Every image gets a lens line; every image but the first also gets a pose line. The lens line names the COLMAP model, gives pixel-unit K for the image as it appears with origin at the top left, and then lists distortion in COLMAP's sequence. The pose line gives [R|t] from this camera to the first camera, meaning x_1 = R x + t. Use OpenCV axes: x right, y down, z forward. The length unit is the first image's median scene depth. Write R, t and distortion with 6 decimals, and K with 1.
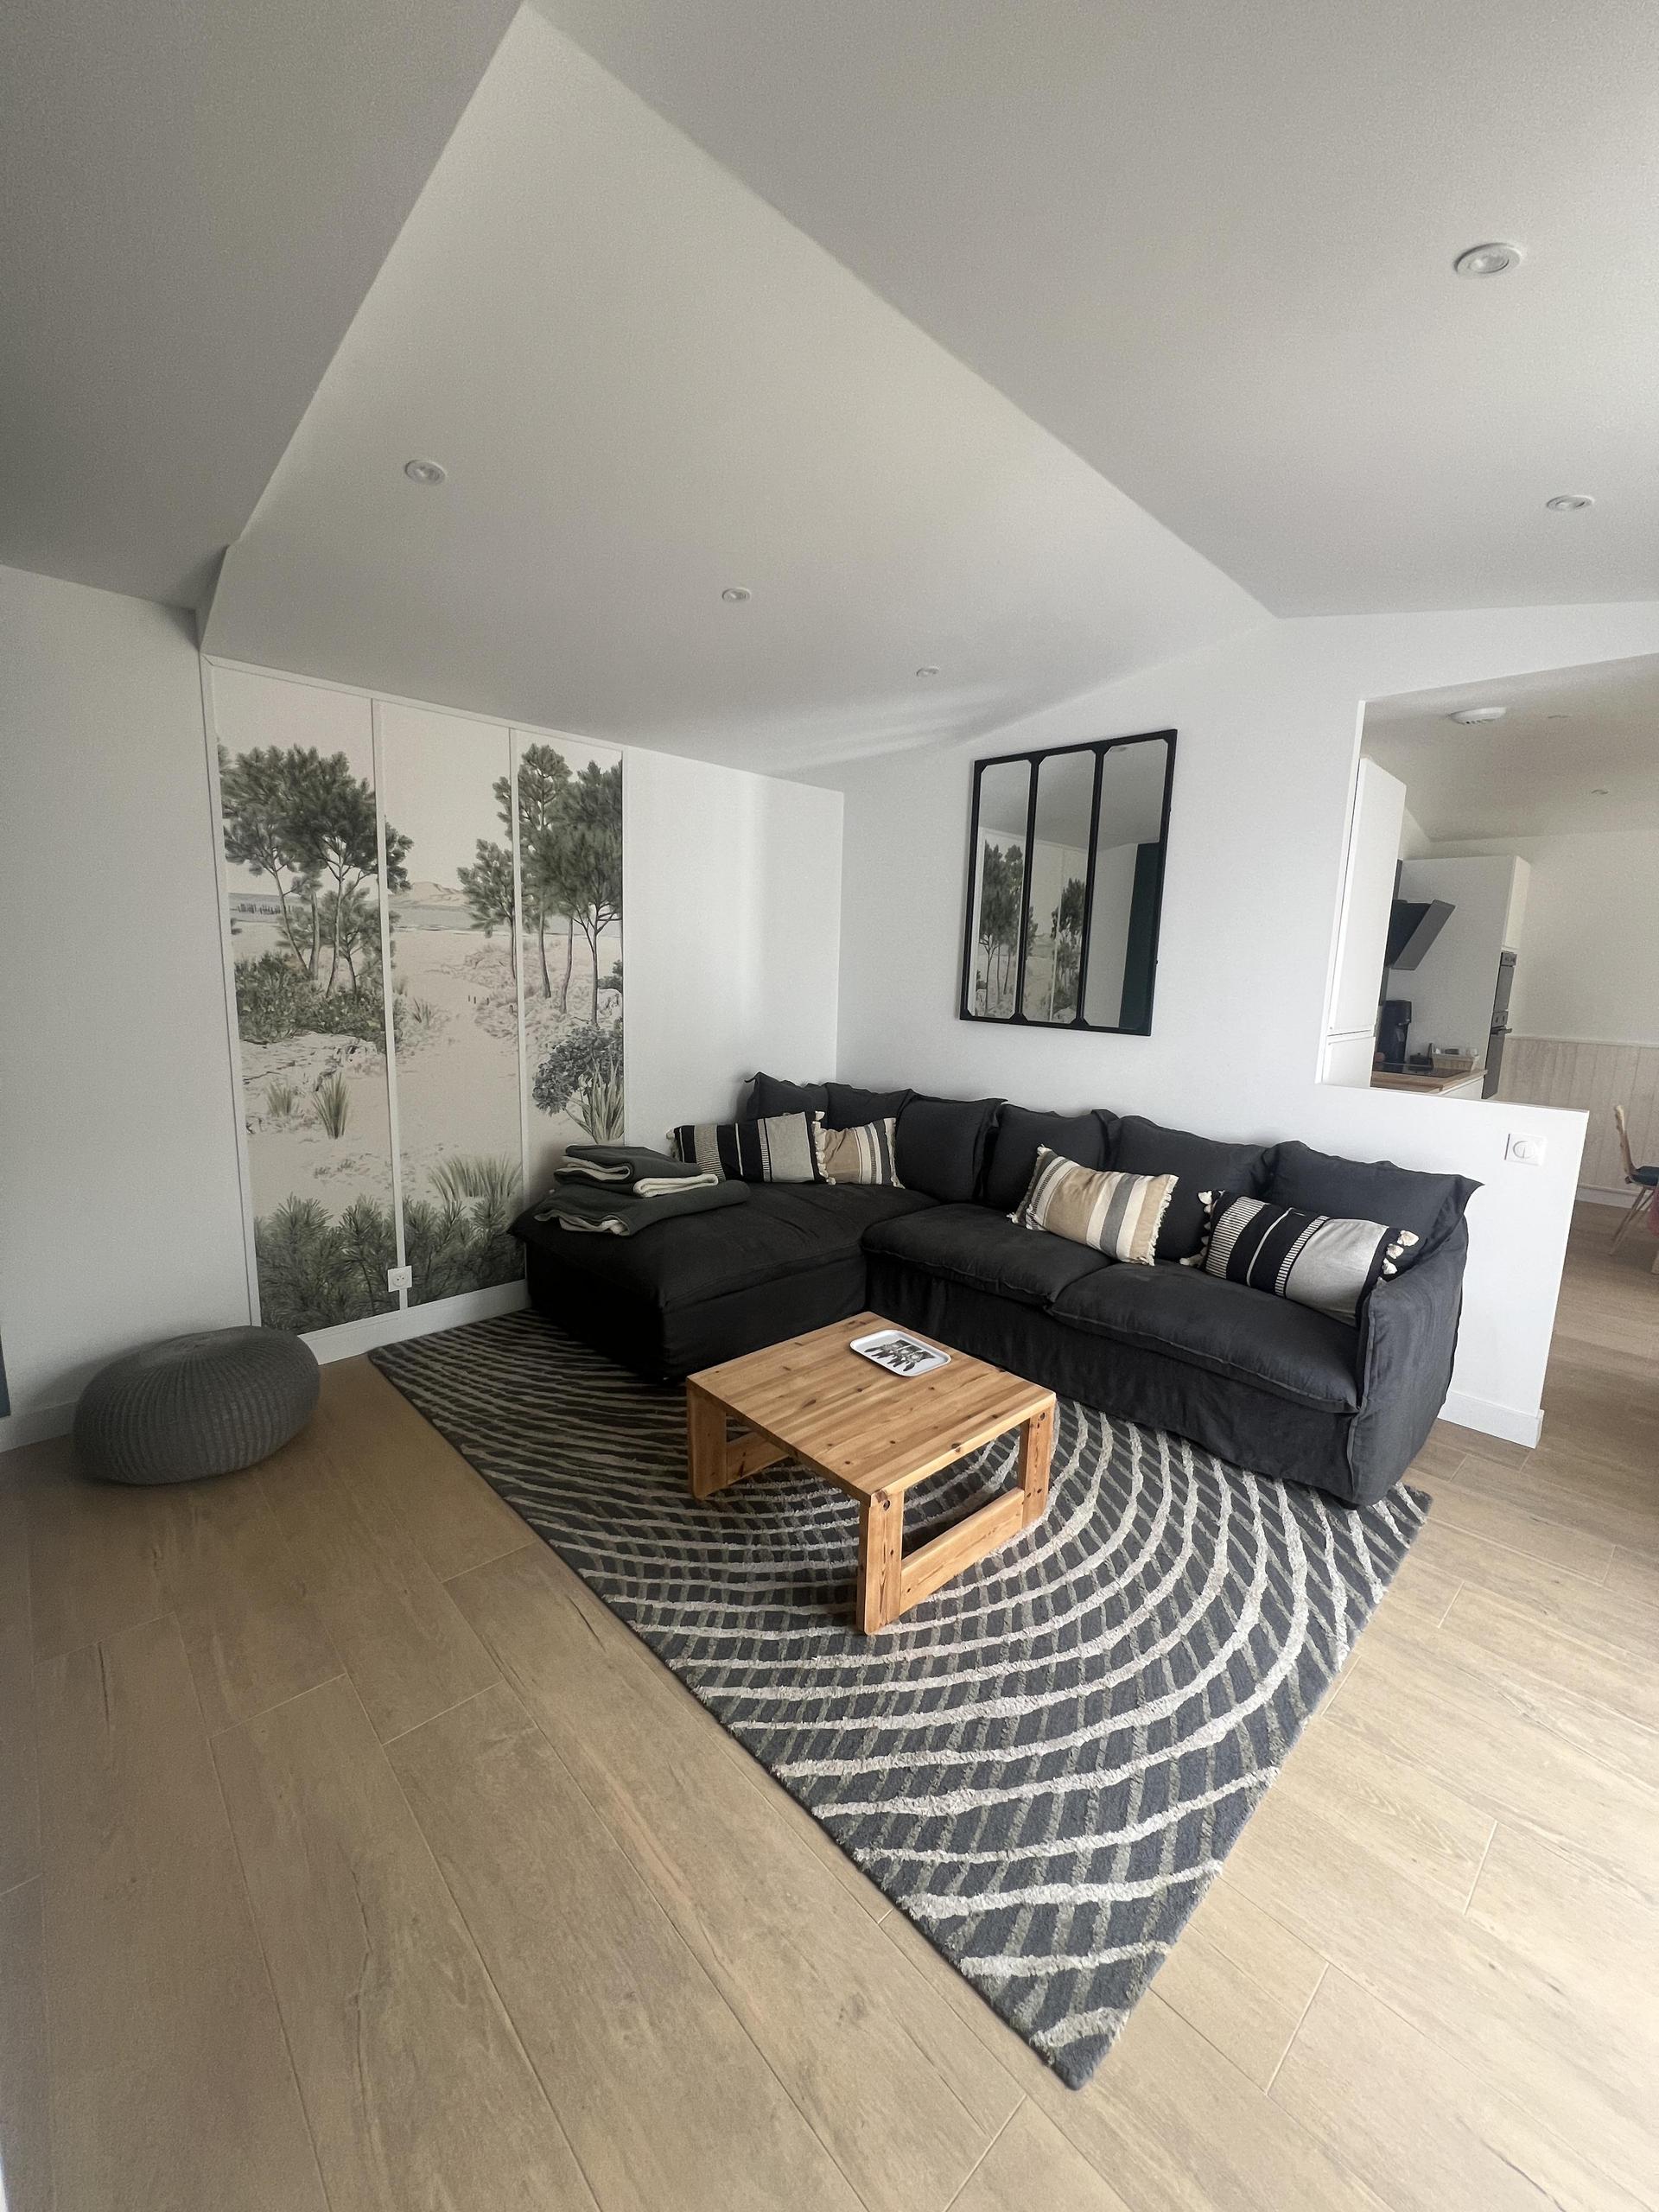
lens RADIAL K [[881.9, 0, 829.5], [0, 881.9, 1106.0], [0, 0, 1]] dist [-0.000418, 0.000015]
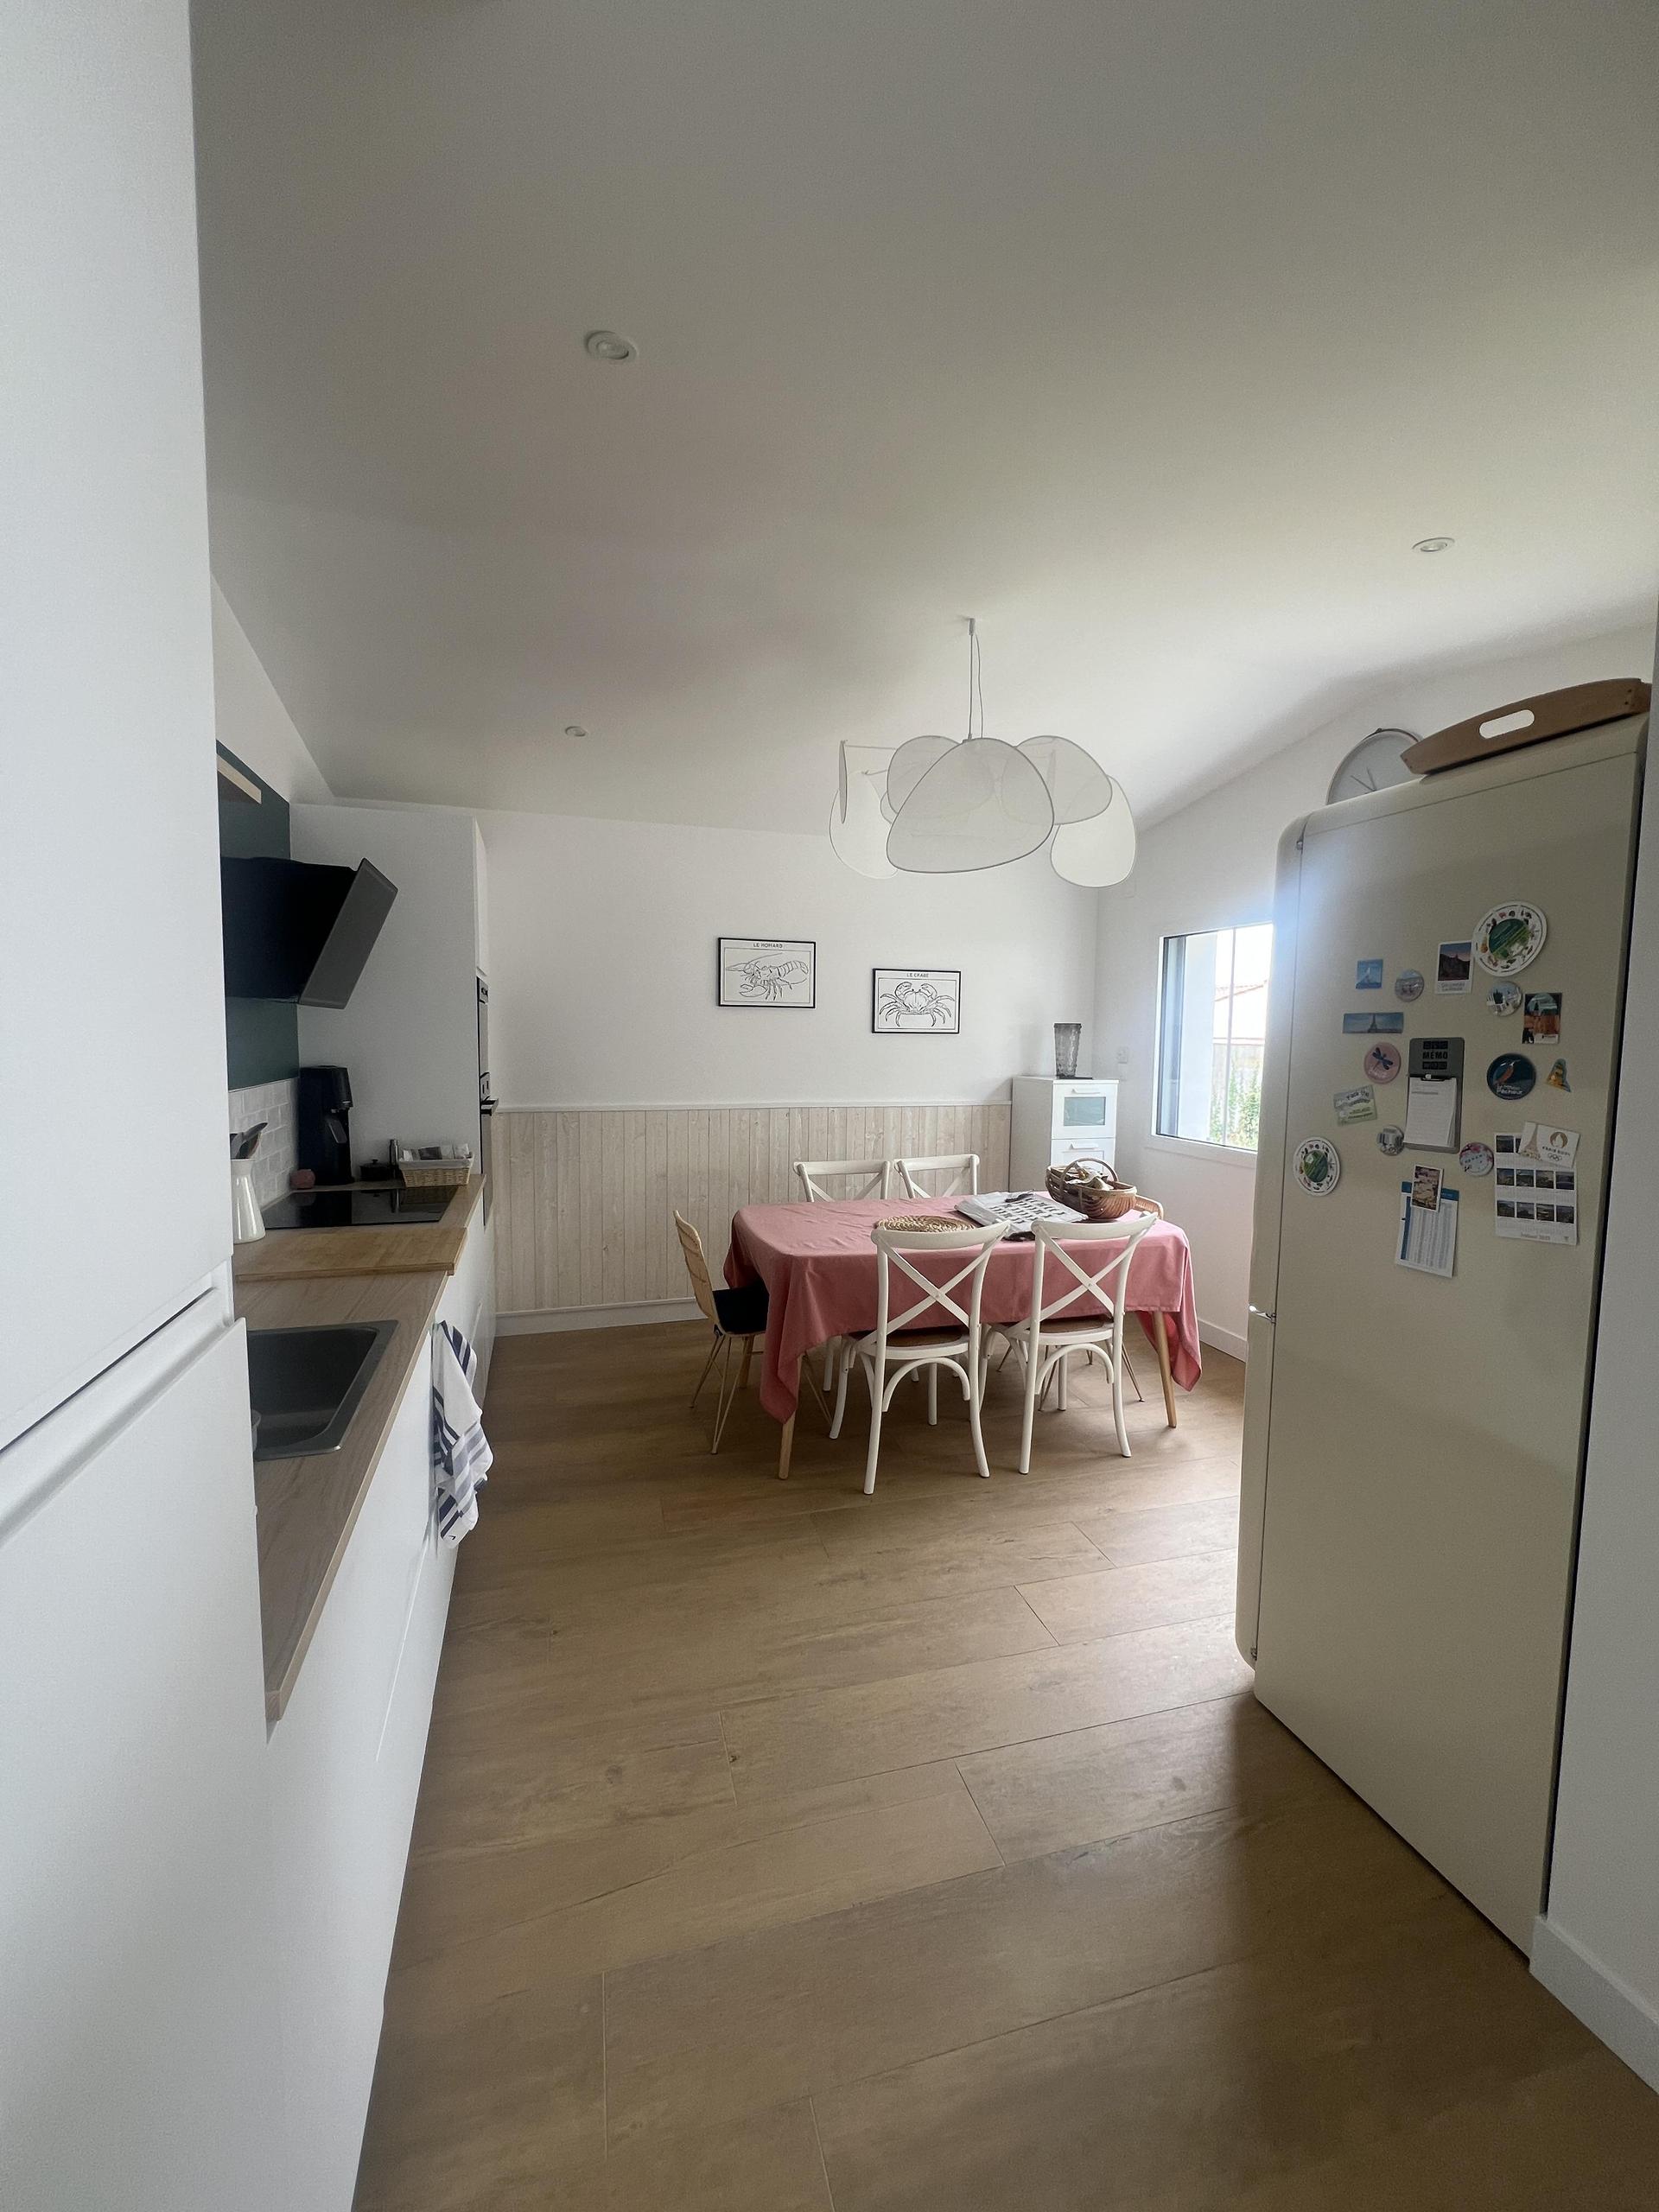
lens RADIAL K [[881.9, 0, 829.5], [0, 881.9, 1106.0], [0, 0, 1]] dist [-0.000418, 0.000015]
pose [[0.464733, -0.096348, 0.880193, 0.335836], [0.142363, 0.989260, 0.033121, -0.074076], [-0.873931, 0.109915, 0.473458, 0.512812]]
